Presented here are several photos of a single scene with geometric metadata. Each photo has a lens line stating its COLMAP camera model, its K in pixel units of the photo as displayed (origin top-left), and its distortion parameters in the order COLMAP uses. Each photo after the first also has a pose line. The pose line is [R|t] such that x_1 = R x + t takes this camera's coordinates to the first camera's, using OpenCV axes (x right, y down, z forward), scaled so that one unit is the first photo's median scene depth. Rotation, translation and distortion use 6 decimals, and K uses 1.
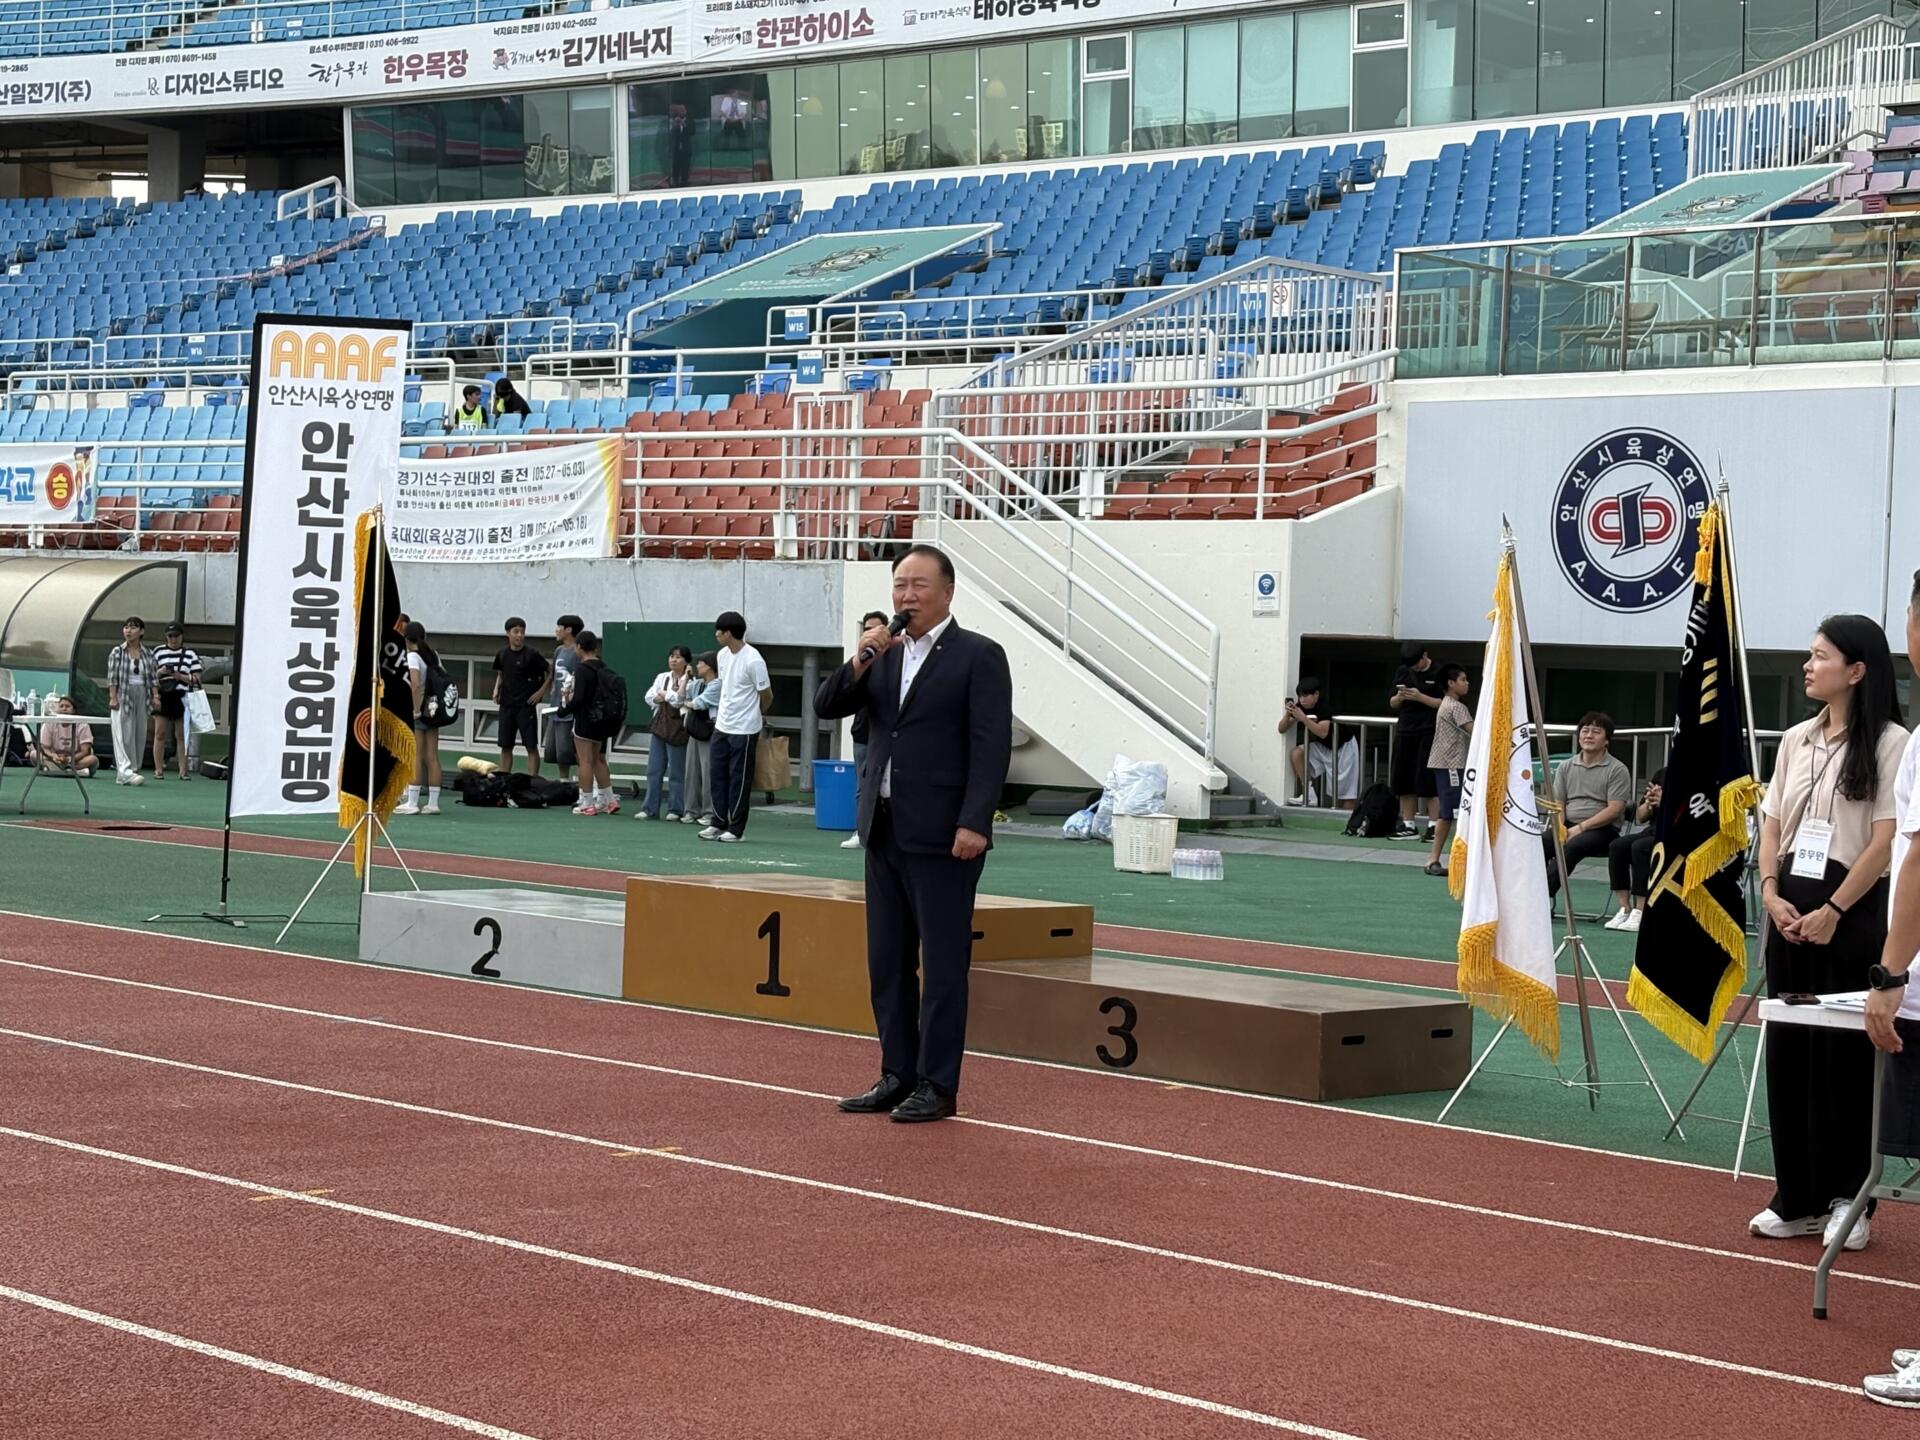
lens RADIAL K [[3420.1, 0, 959.7], [0, 3420.1, 722.3], [0, 0, 1]] dist [0.074685, 0.000000]
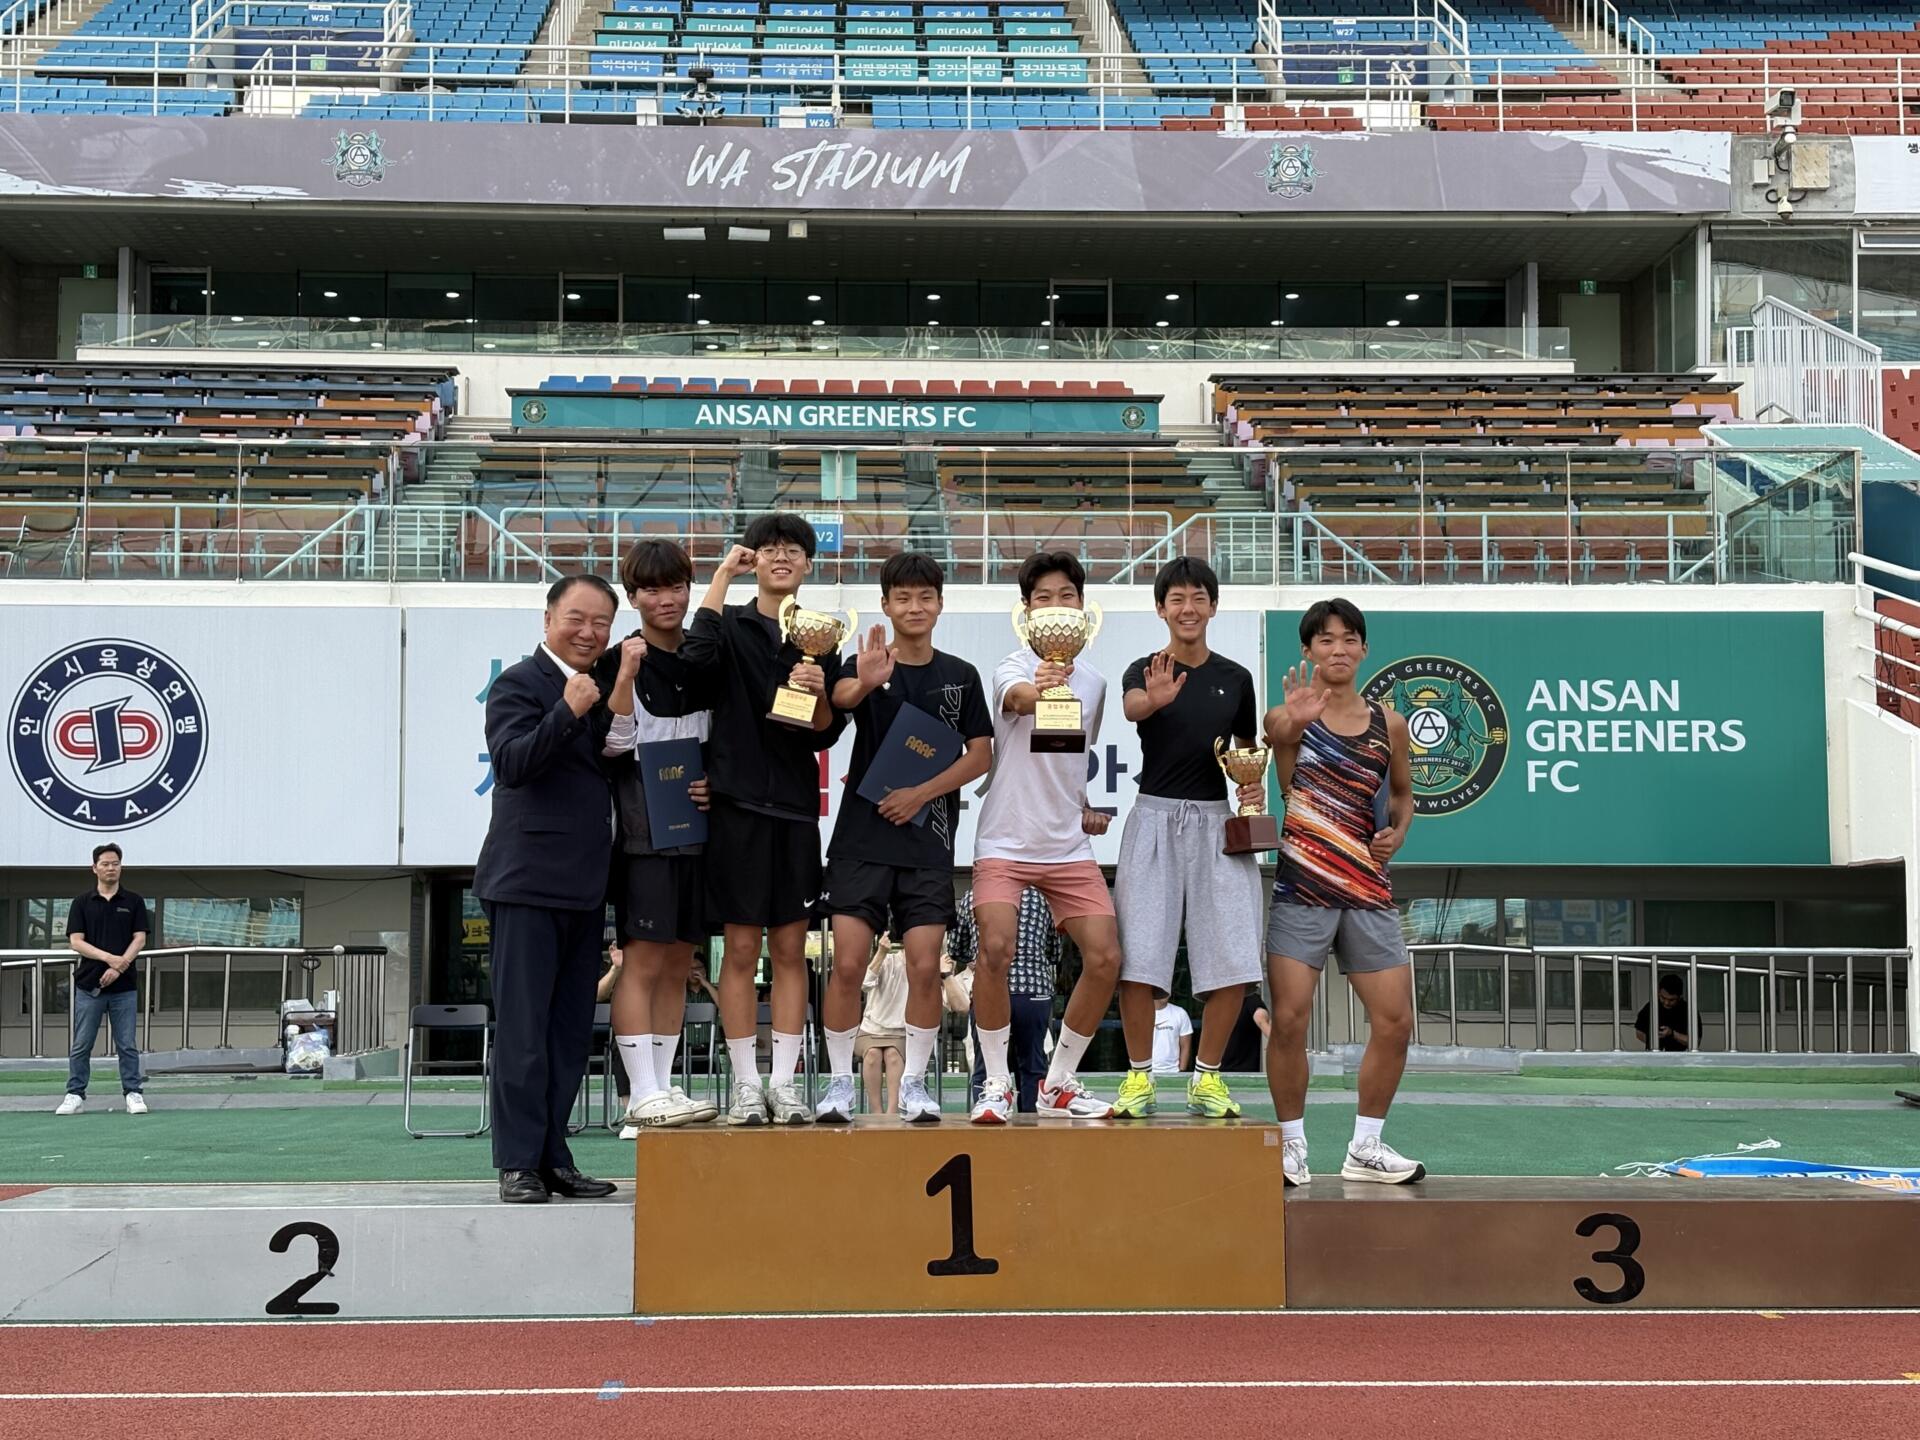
lens RADIAL K [[2887.6, 0, 960.2], [0, 2887.6, 718.8], [0, 0, 1]] dist [0.119261, 0.000000]
pose [[0.683575, 0.023217, 0.729511, -0.236497], [0.040470, 0.996751, -0.069644, 0.002993], [-0.728758, 0.077130, 0.680414, 0.274288]]
